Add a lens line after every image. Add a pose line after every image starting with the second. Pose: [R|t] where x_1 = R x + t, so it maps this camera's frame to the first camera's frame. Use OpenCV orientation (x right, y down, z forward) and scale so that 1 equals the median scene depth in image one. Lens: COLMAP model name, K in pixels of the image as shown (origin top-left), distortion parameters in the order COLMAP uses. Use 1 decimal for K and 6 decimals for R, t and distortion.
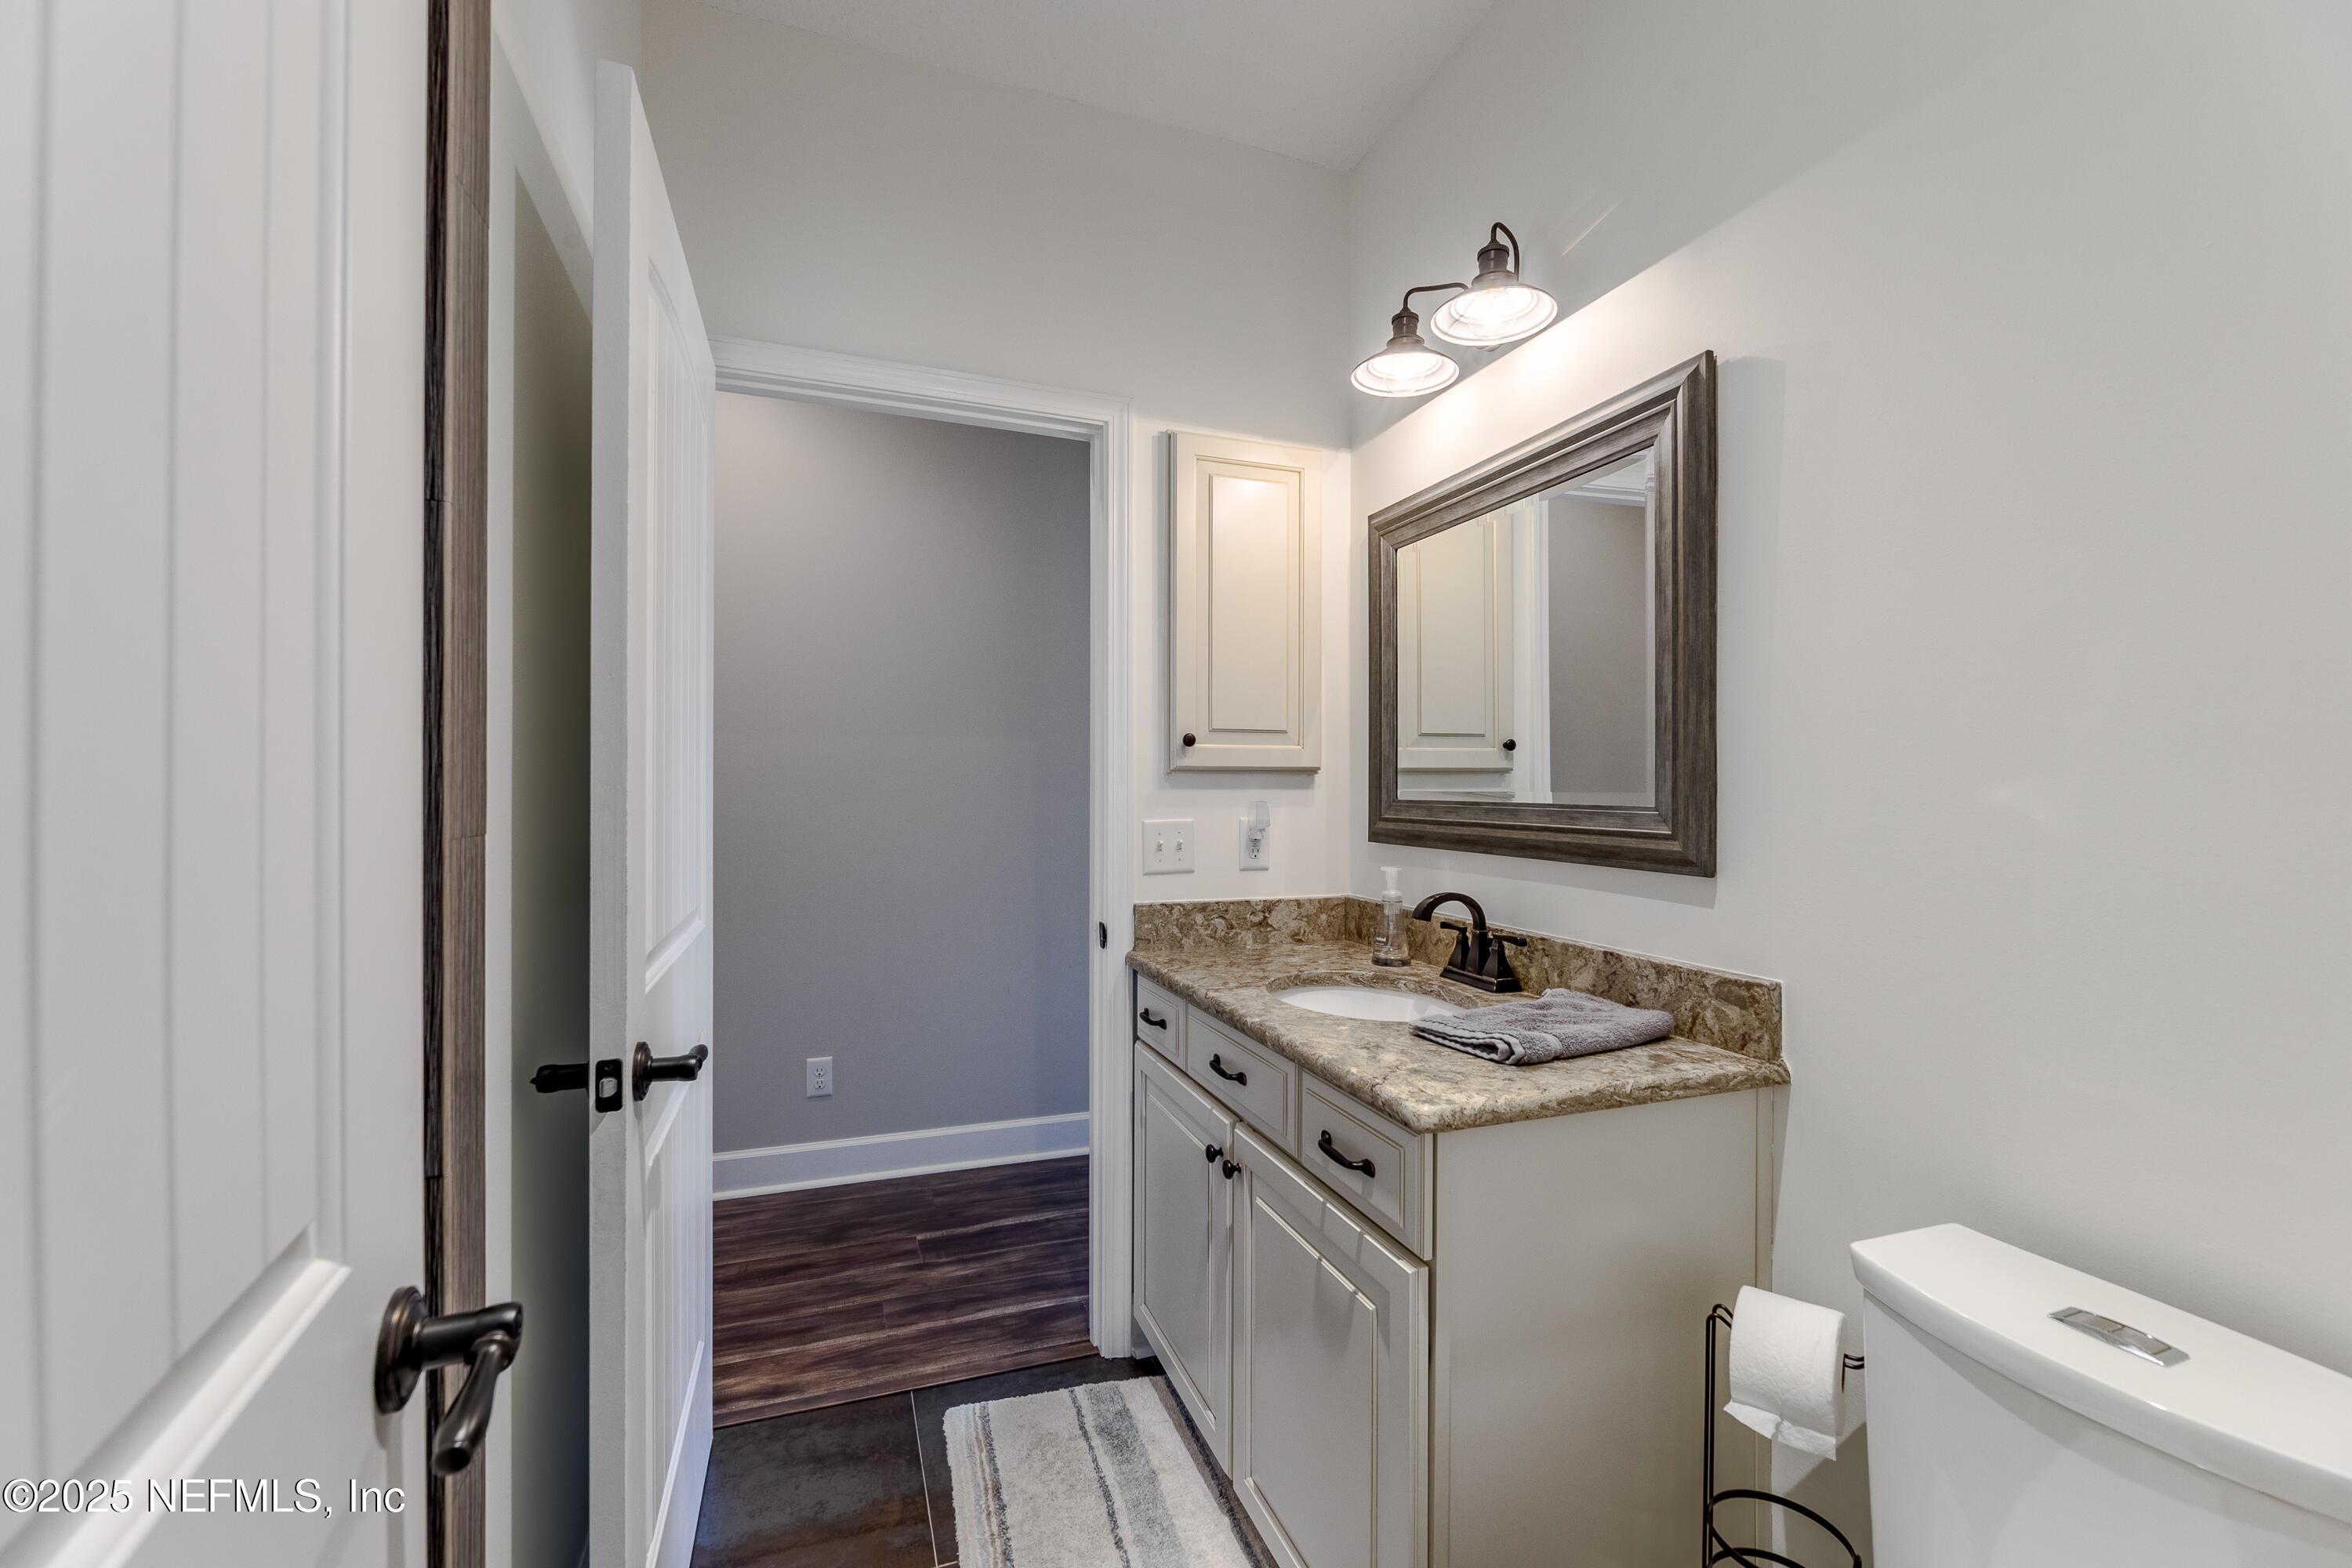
lens RADIAL K [[962.0, 0, 1198.2], [0, 962.0, 800.0], [0, 0, 1]] dist [-0.000768, -0.000083]
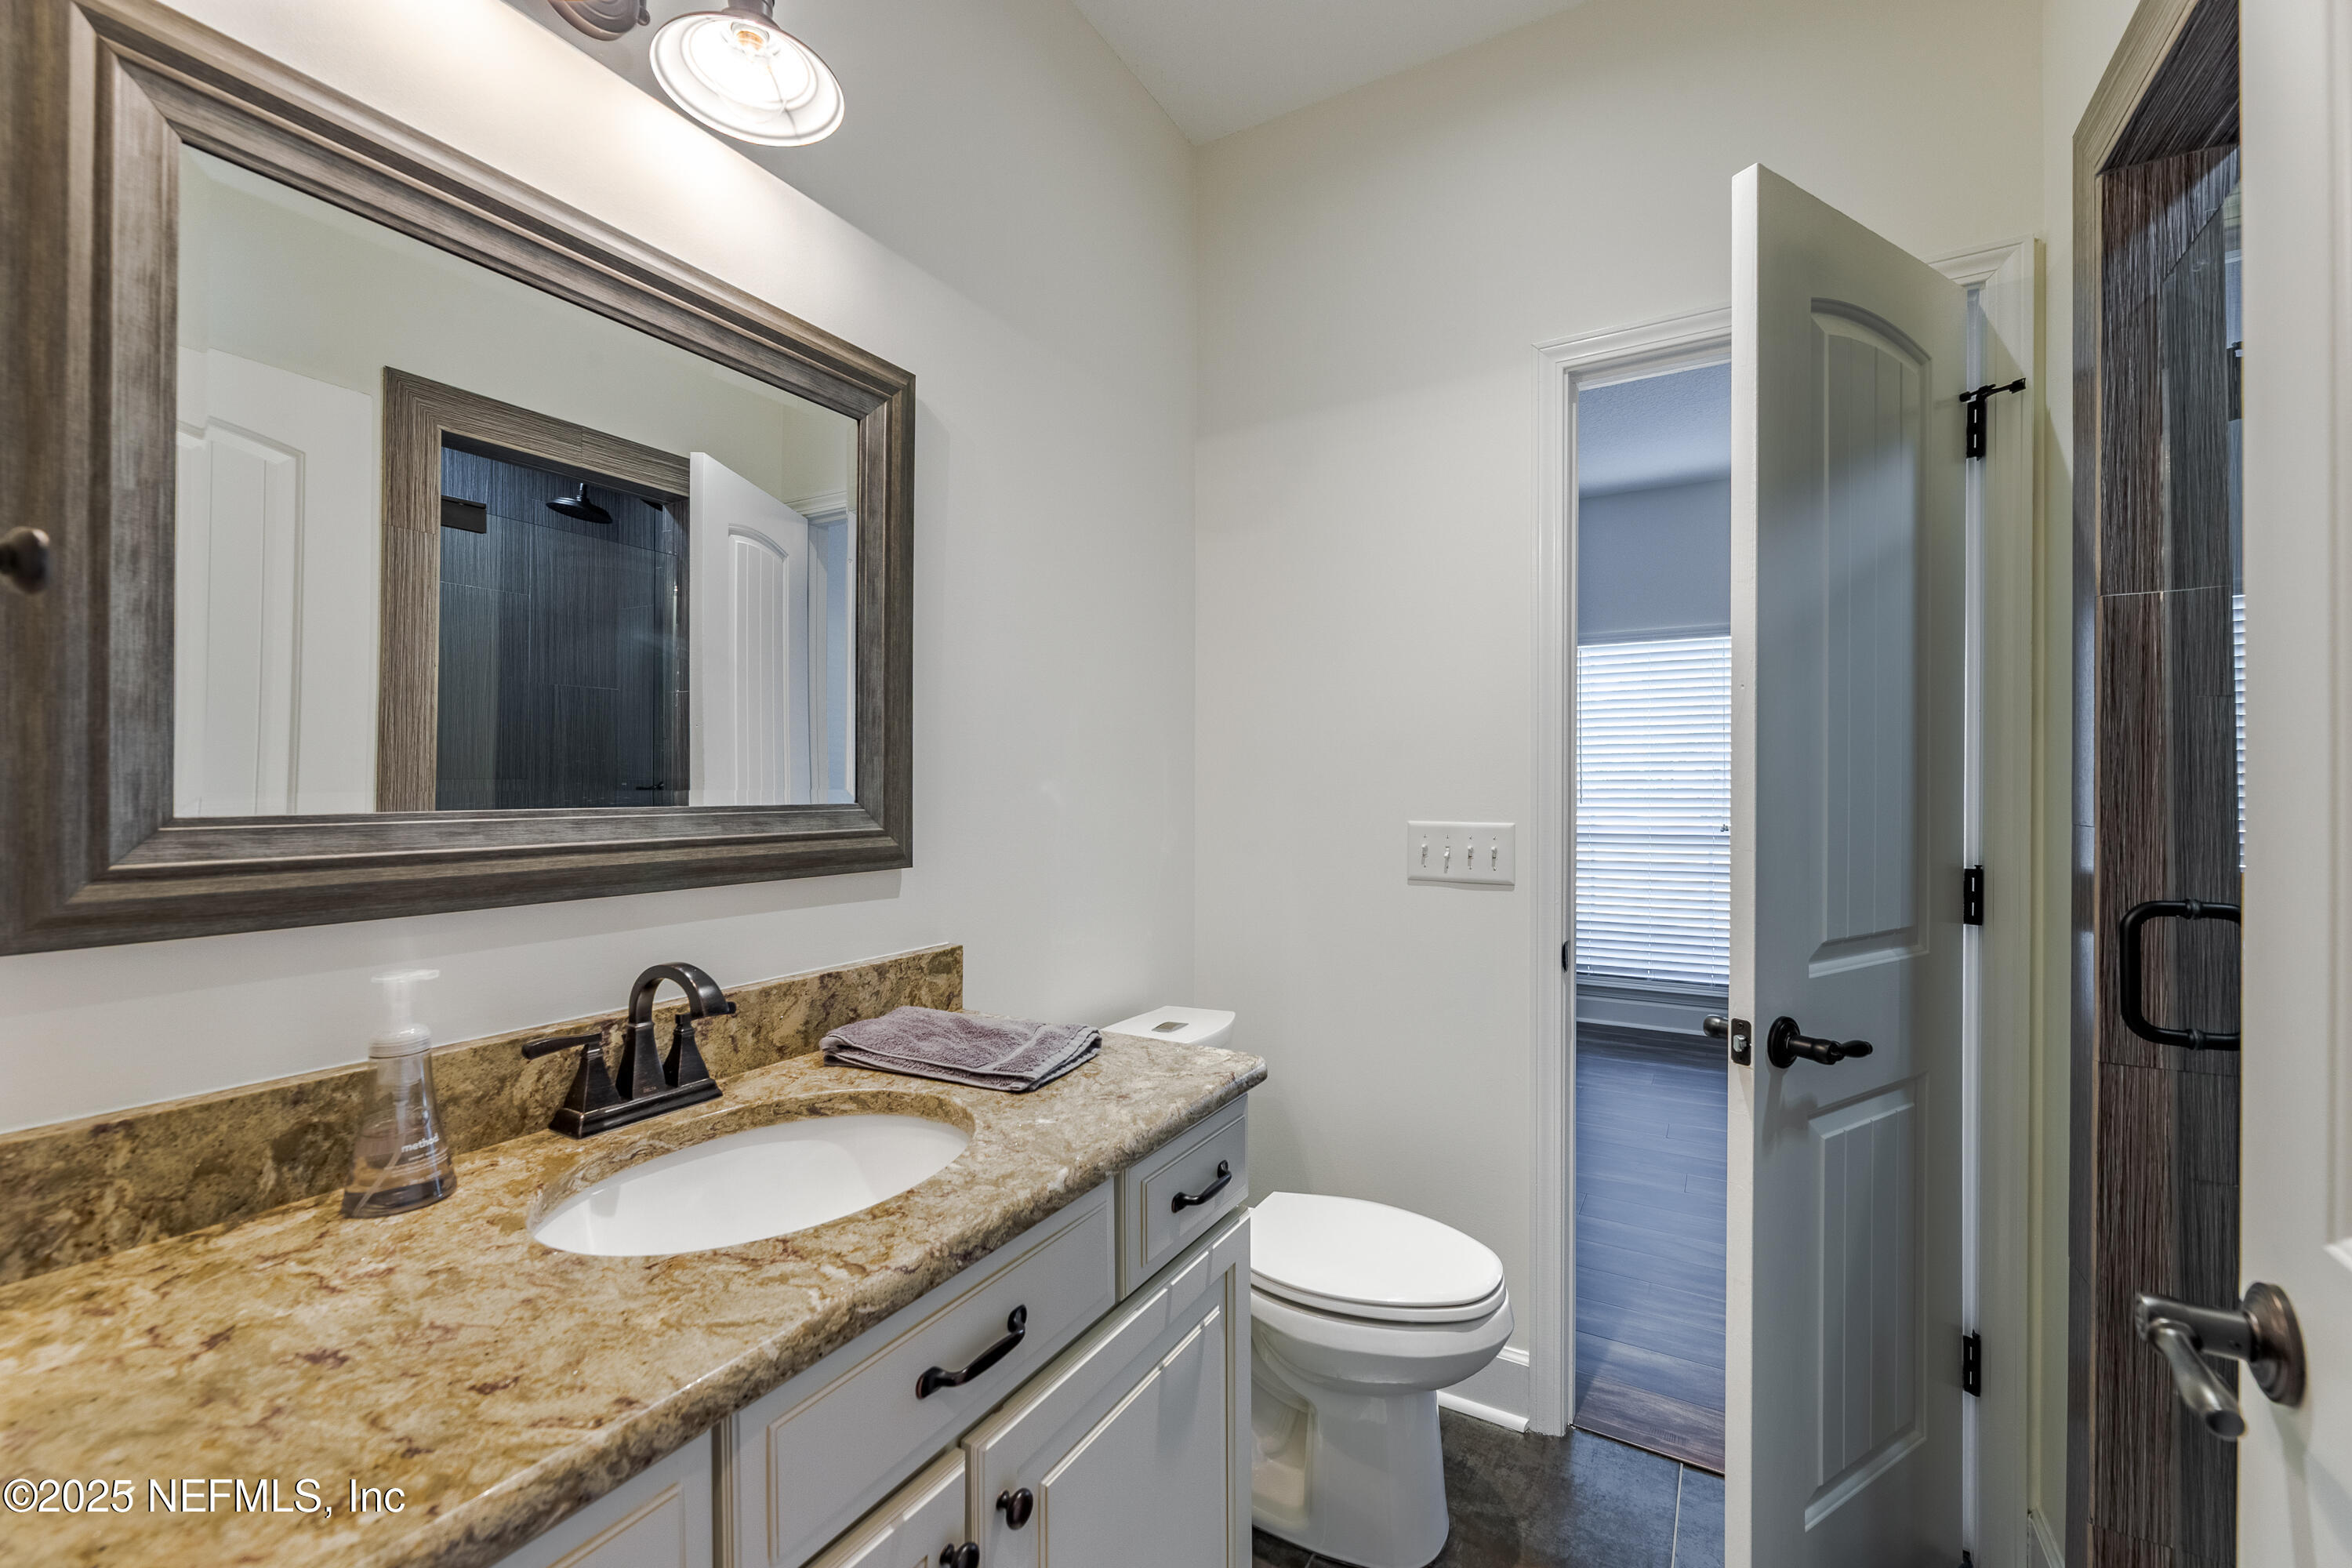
lens RADIAL K [[962.0, 0, 1198.2], [0, 962.0, 800.0], [0, 0, 1]] dist [-0.000768, -0.000083]
pose [[-0.630604, -0.020069, 0.775845, -0.466589], [0.004870, 0.999544, 0.029814, -0.022702], [-0.776089, 0.022580, -0.630219, 1.338343]]
